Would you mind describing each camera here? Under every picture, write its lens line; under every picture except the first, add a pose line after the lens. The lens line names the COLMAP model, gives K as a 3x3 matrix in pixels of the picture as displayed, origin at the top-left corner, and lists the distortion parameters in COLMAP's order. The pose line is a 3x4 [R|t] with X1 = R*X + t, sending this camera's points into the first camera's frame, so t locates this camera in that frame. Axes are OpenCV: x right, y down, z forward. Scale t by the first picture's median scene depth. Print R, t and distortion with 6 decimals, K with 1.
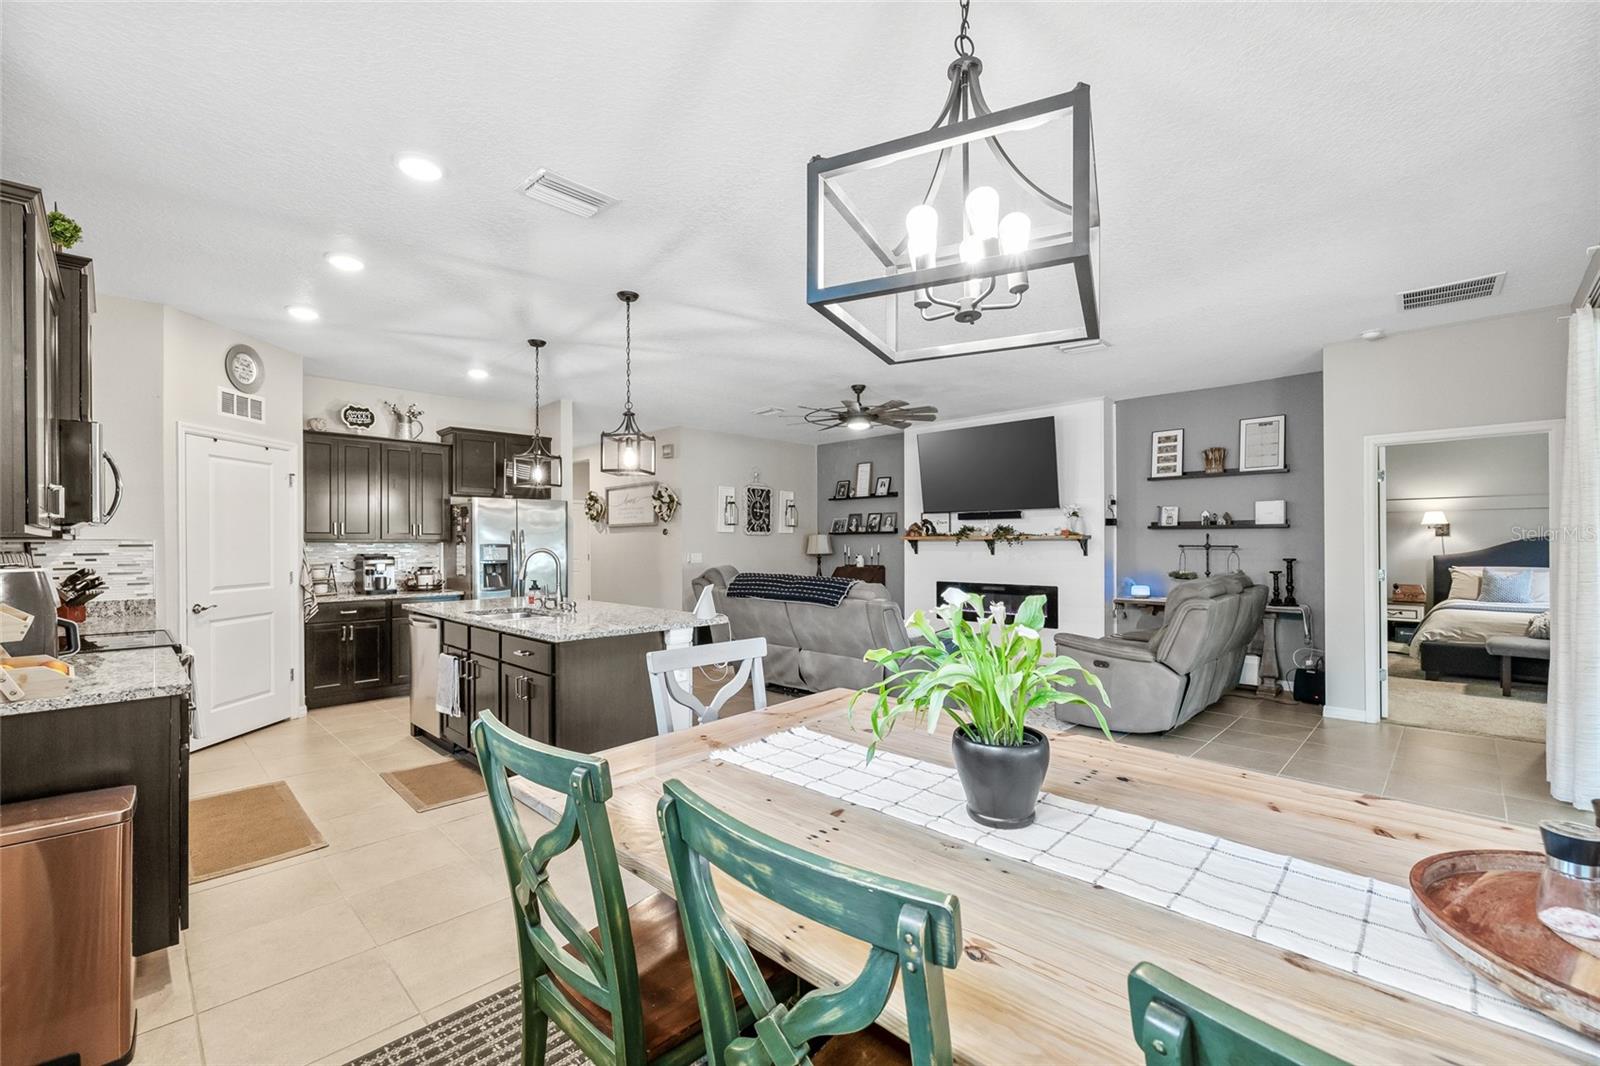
lens RADIAL K [[673.4, 0, 803.8], [0, 673.4, 542.1], [0, 0, 1]] dist [0.002751, -0.000266]
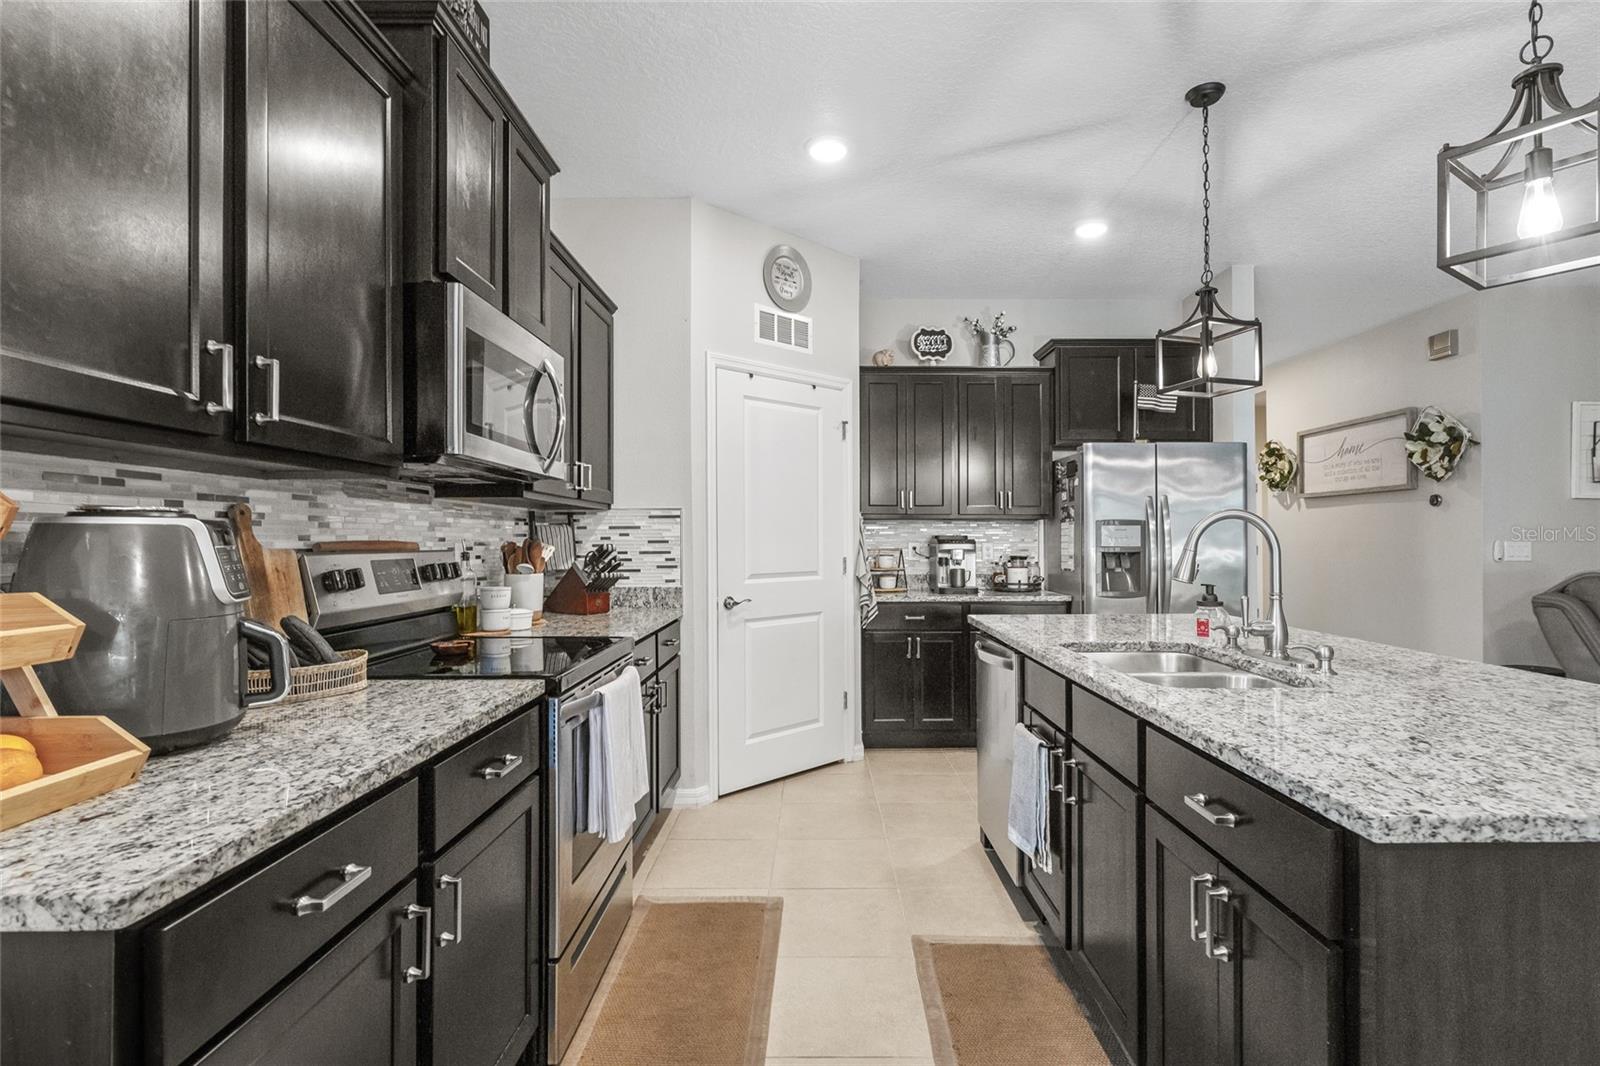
lens RADIAL K [[759.5, 0, 813.5], [0, 759.5, 534.9], [0, 0, 1]] dist [-0.005904, -0.000985]
pose [[0.690685, -0.002719, -0.723151, -0.158157], [0.000467, 0.999994, -0.003313, 0.018285], [0.723156, 0.001951, 0.690682, 0.336085]]
